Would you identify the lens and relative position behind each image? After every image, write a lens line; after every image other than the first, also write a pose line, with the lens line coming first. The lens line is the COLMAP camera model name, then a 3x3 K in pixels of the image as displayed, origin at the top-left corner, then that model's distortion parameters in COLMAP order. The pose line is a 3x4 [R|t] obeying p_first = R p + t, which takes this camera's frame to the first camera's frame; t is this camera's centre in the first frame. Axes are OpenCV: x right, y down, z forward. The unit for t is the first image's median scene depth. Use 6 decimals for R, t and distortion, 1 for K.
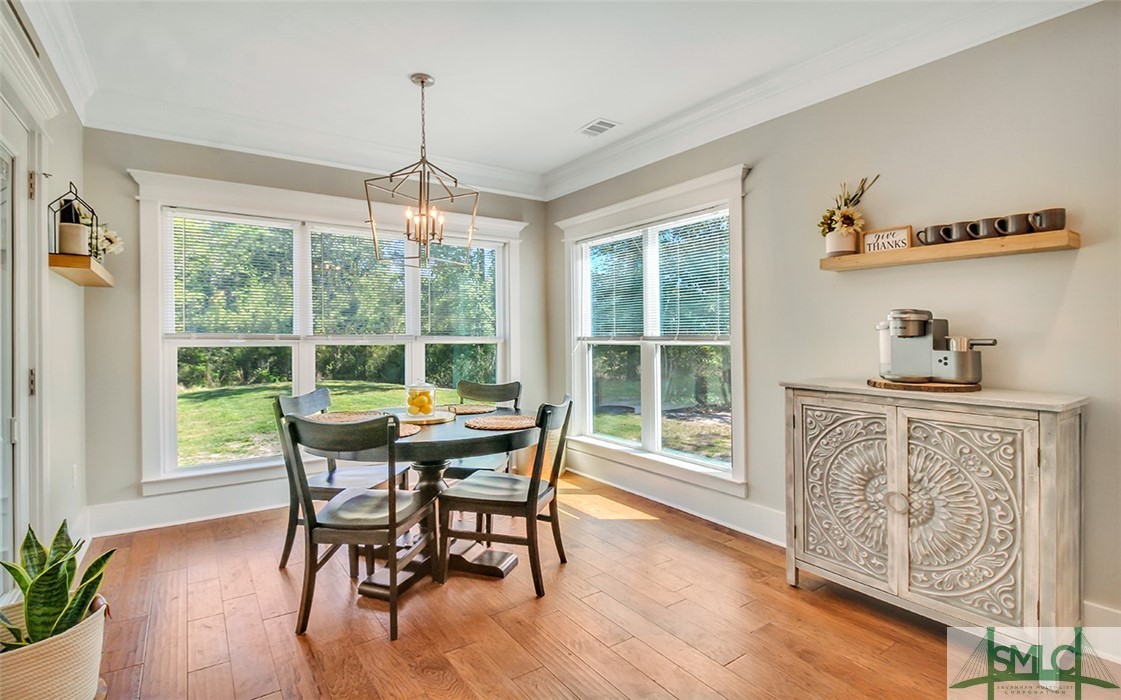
lens RADIAL K [[543.7, 0, 569.8], [0, 543.7, 332.4], [0, 0, 1]] dist [0.000567, -0.000531]
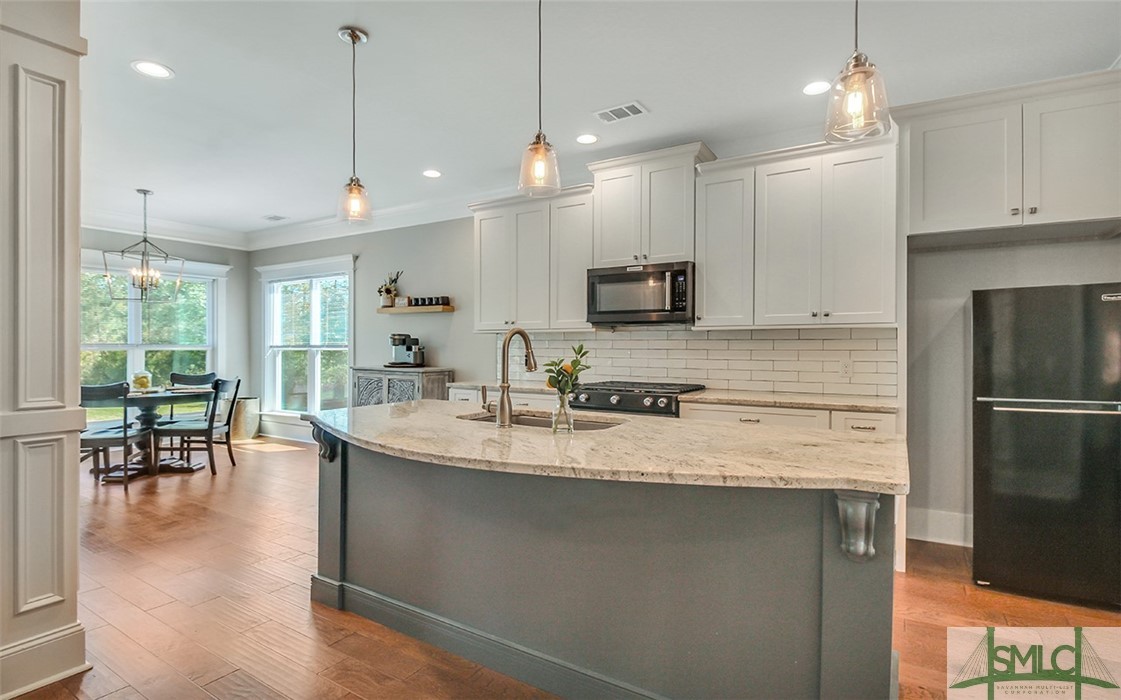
lens RADIAL K [[546.4, 0, 571.2], [0, 546.4, 337.5], [0, 0, 1]] dist [0.002223, 0.000119]
pose [[0.919207, 0.008090, 0.393693, 0.325513], [-0.004932, 0.999947, -0.009032, -0.007505], [-0.393745, 0.006361, 0.919198, -1.254917]]
